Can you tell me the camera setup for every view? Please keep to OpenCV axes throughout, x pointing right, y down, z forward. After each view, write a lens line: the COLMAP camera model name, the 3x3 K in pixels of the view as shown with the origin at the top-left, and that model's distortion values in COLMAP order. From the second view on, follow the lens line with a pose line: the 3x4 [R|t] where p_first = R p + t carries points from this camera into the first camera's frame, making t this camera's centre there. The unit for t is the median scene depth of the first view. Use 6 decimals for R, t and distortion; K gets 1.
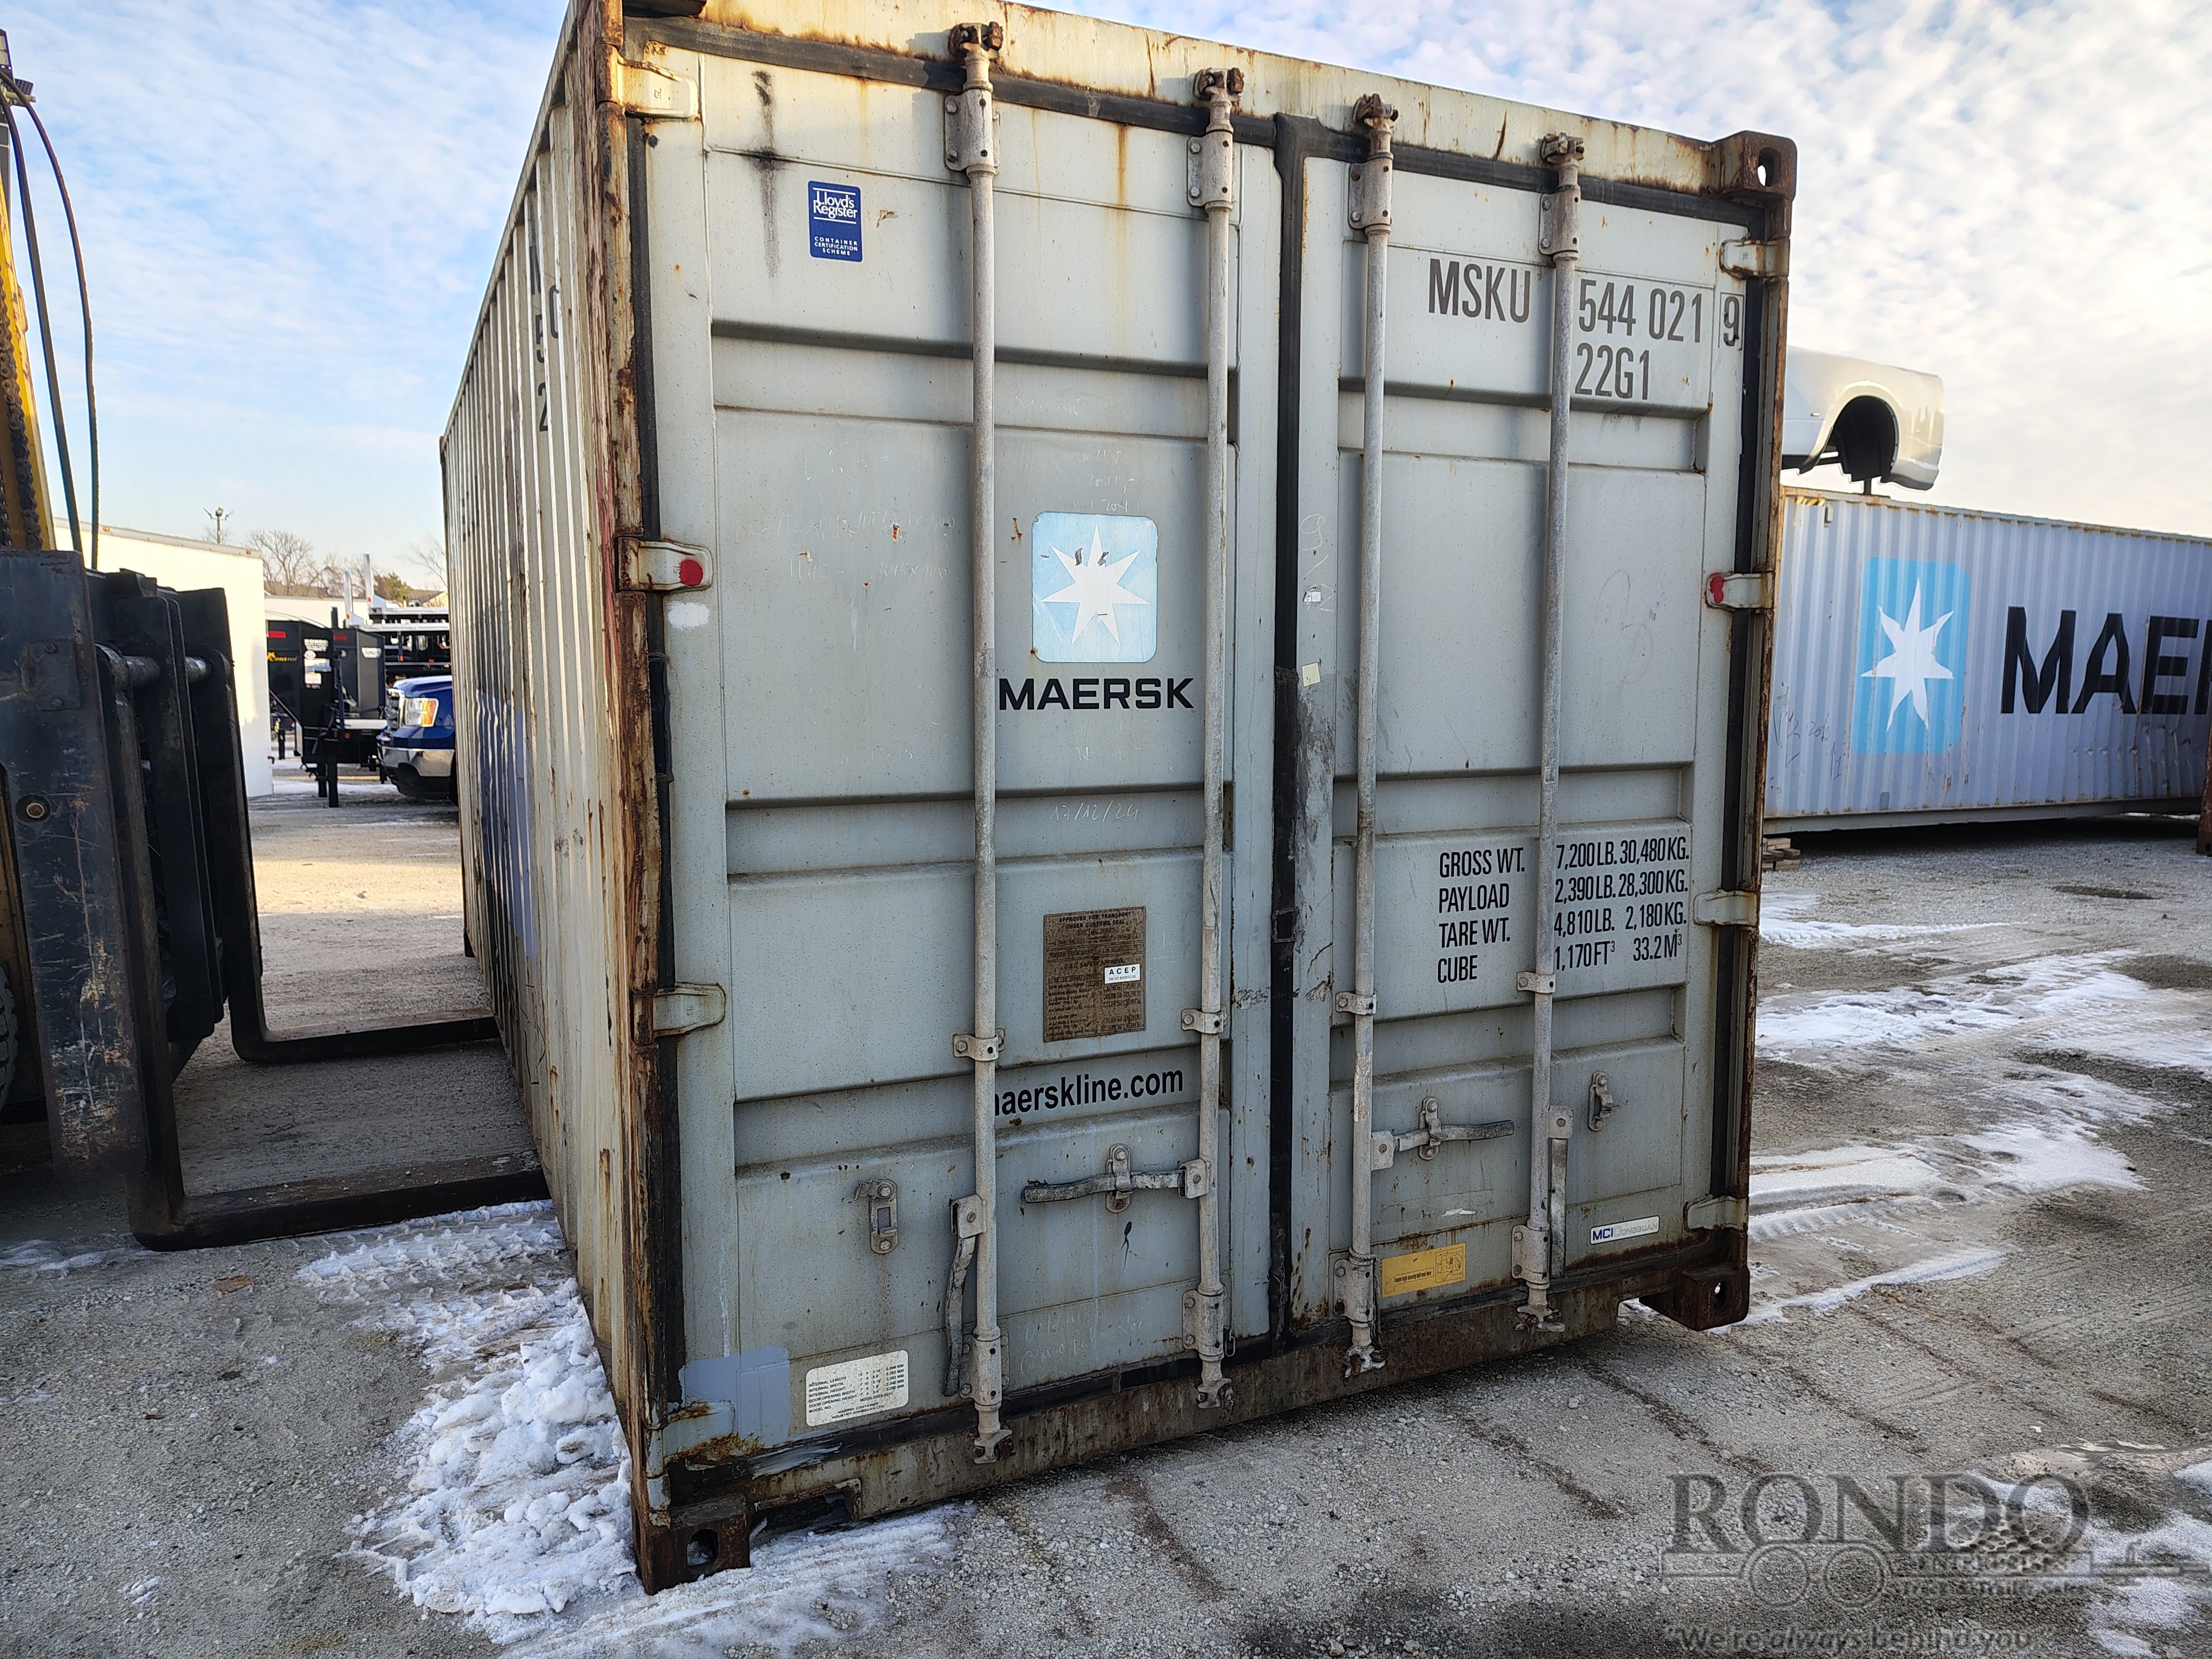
lens RADIAL K [[1513.1, 0, 1106.0], [0, 1513.1, 829.5], [0, 0, 1]] dist [0.057762, -0.060901]
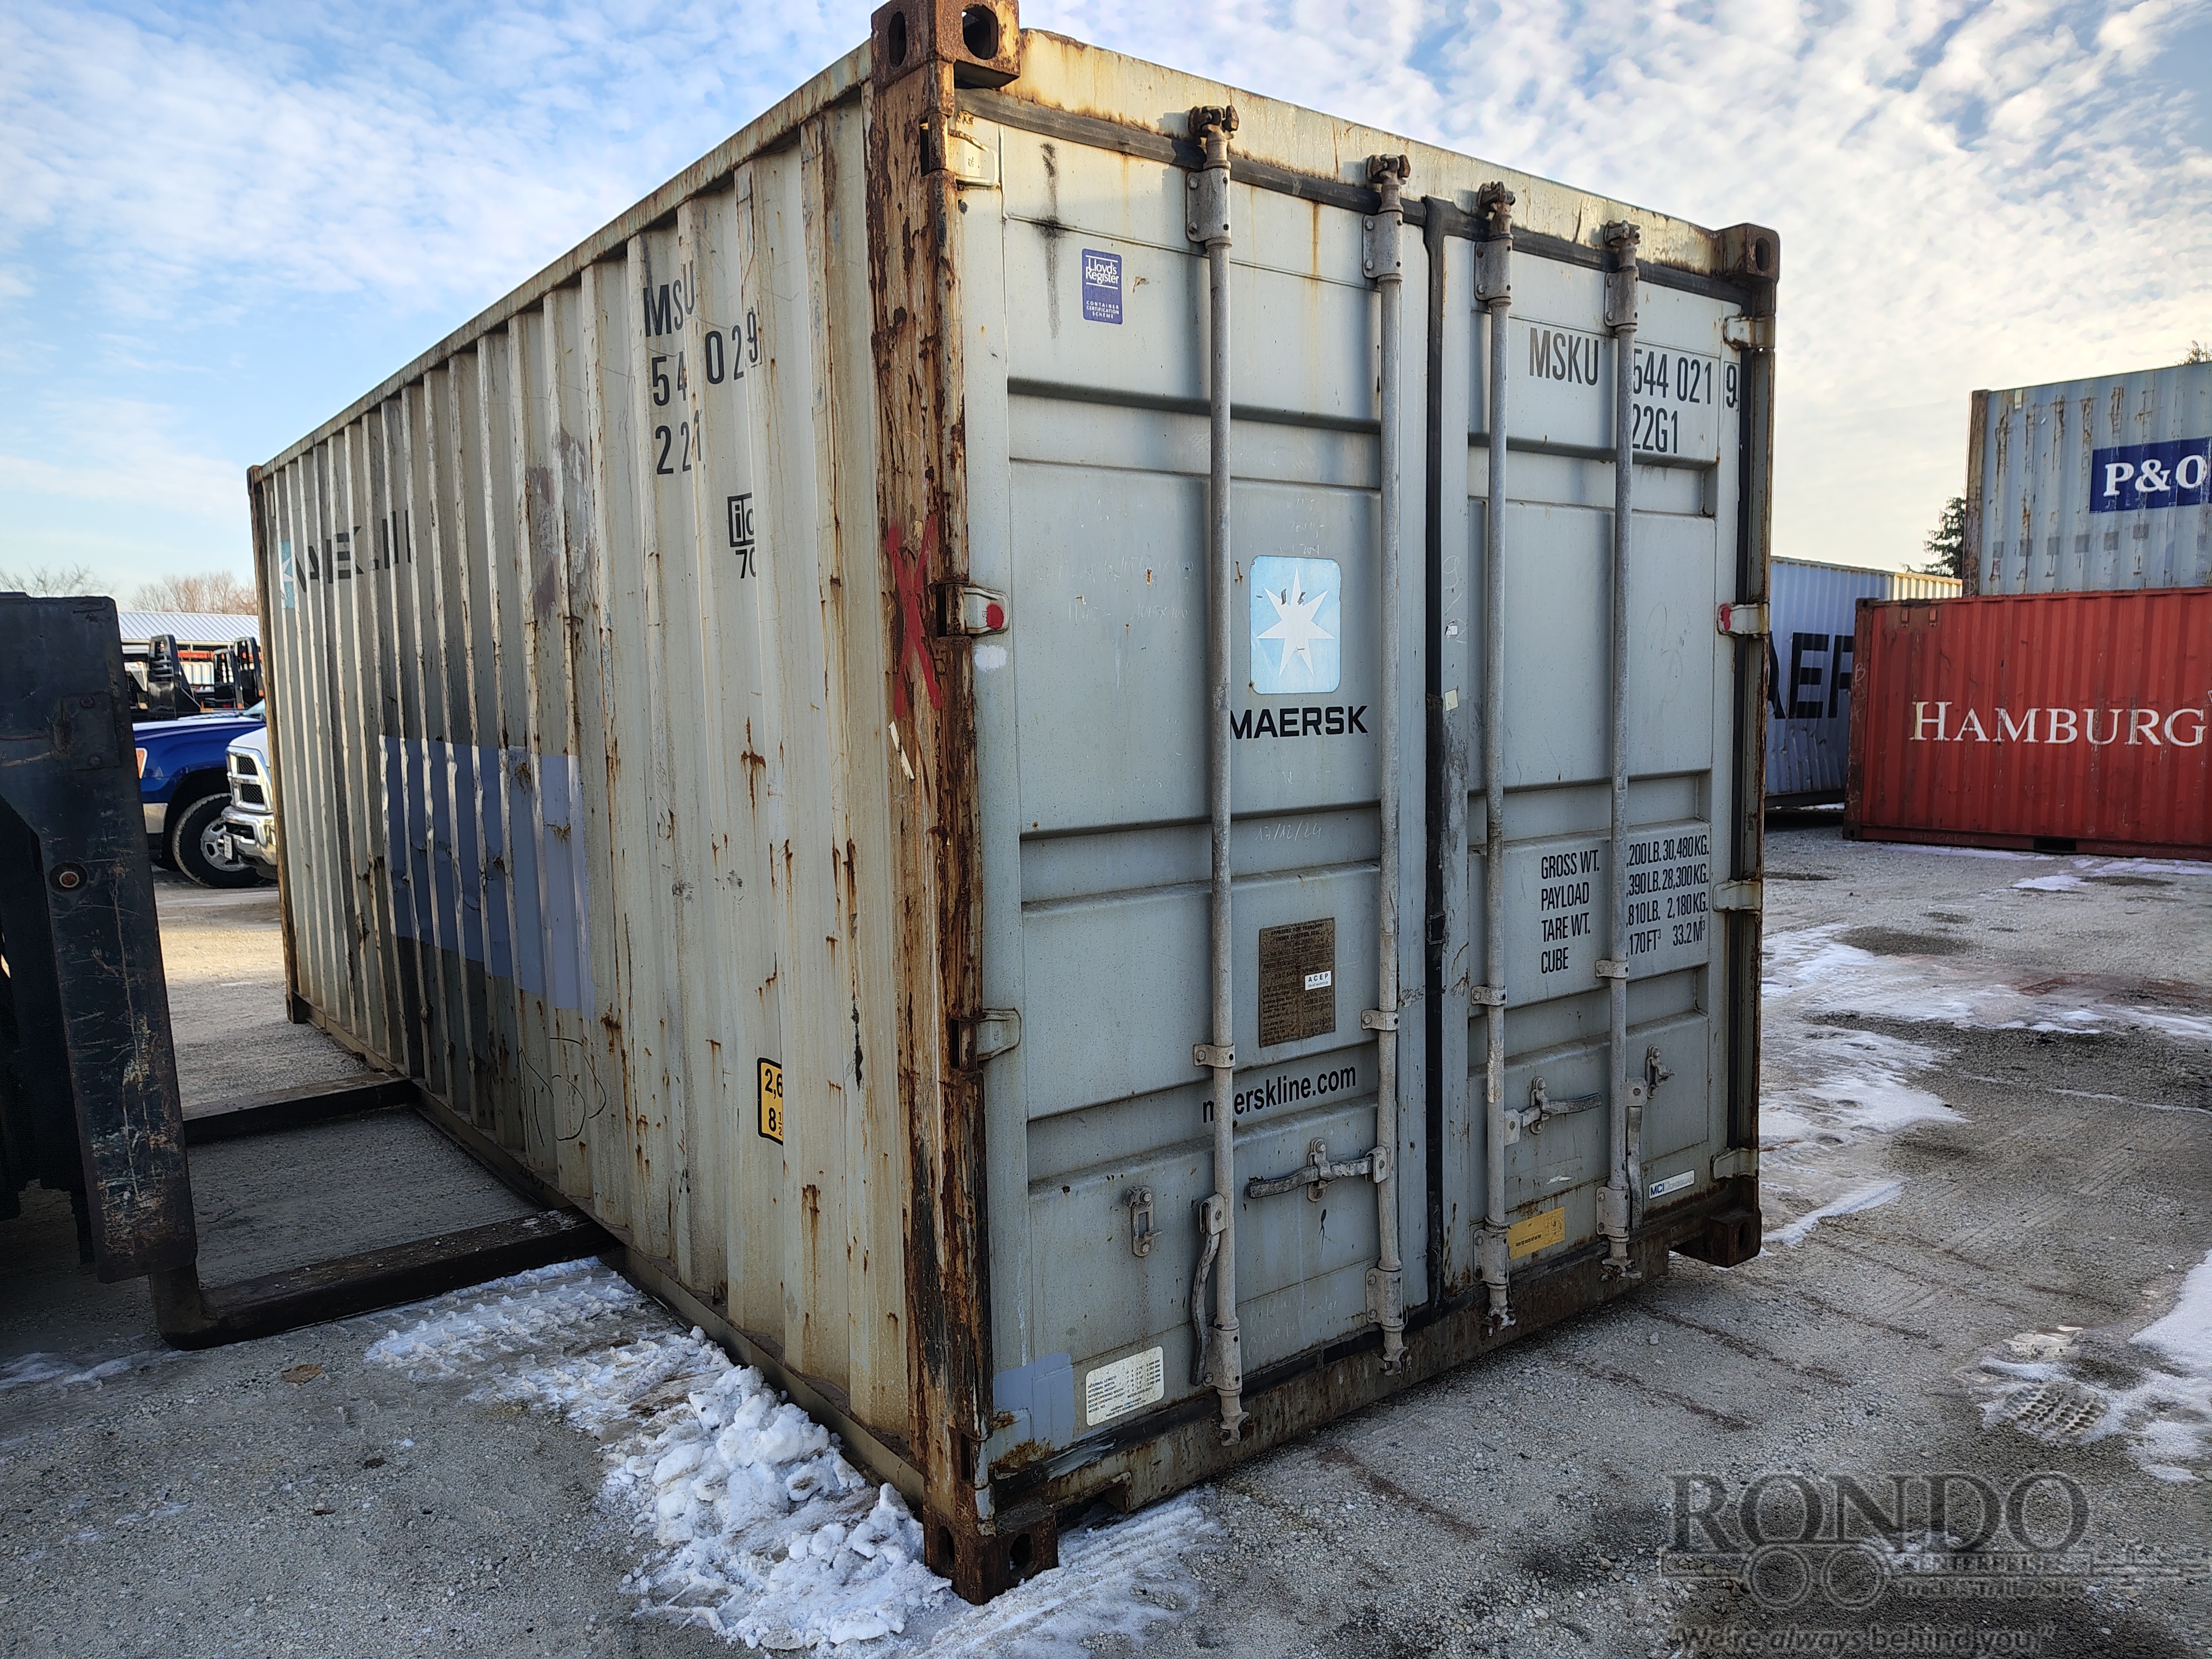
lens RADIAL K [[1526.1, 0, 1070.2], [0, 1526.1, 840.3], [0, 0, 1]] dist [0.055450, -0.060747]
pose [[0.977910, -0.040931, 0.204978, -0.363651], [0.043075, 0.999054, -0.006003, -0.005230], [-0.204539, 0.014700, 0.978748, -0.033243]]
